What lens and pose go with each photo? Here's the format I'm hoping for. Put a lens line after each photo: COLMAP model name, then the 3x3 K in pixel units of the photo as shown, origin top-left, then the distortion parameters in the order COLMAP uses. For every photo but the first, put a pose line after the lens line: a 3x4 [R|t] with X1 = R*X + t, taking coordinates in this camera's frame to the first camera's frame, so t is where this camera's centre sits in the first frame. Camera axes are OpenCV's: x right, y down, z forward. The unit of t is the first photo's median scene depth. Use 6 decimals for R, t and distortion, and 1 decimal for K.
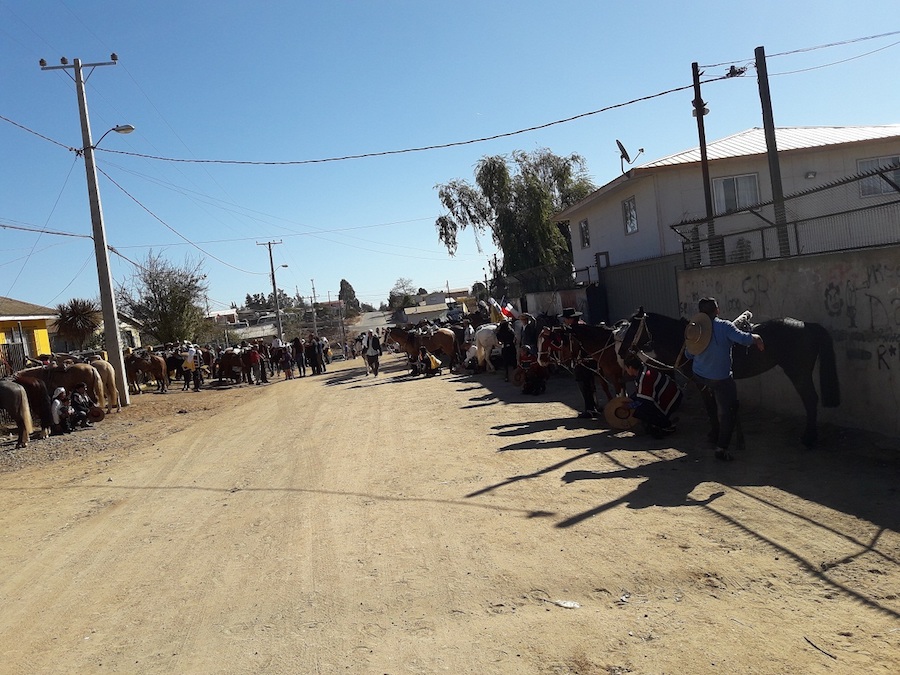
lens RADIAL K [[749.2, 0, 450.0], [0, 749.2, 337.5], [0, 0, 1]] dist [0.095134, -0.154292]
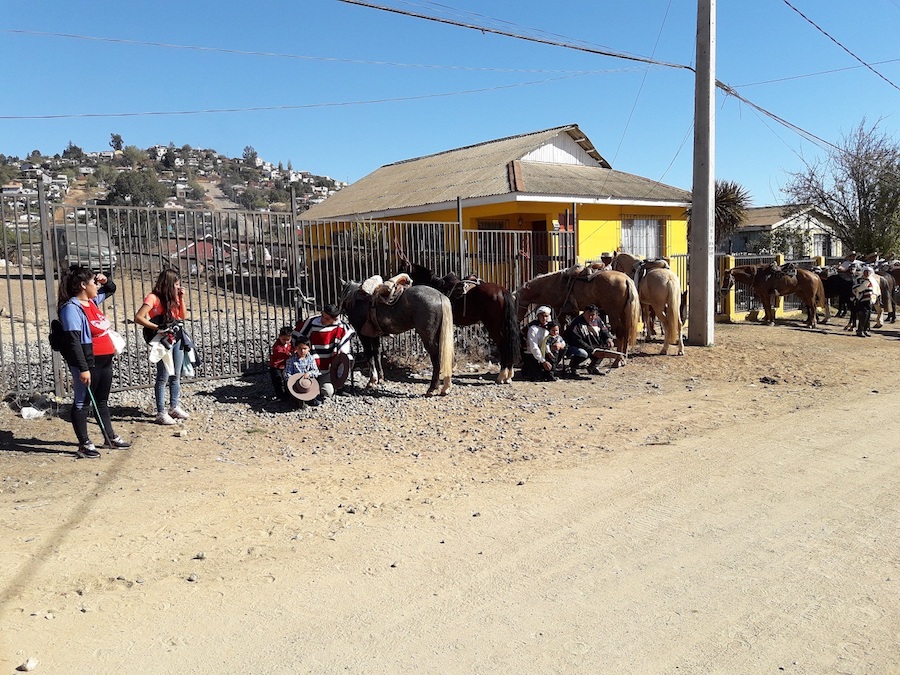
lens RADIAL K [[749.2, 0, 450.0], [0, 749.2, 337.5], [0, 0, 1]] dist [0.095134, -0.154292]
pose [[0.598063, 0.196850, -0.776898, -0.077547], [-0.094845, 0.979939, 0.175284, -0.008827], [0.795817, -0.031146, 0.604735, 0.543815]]
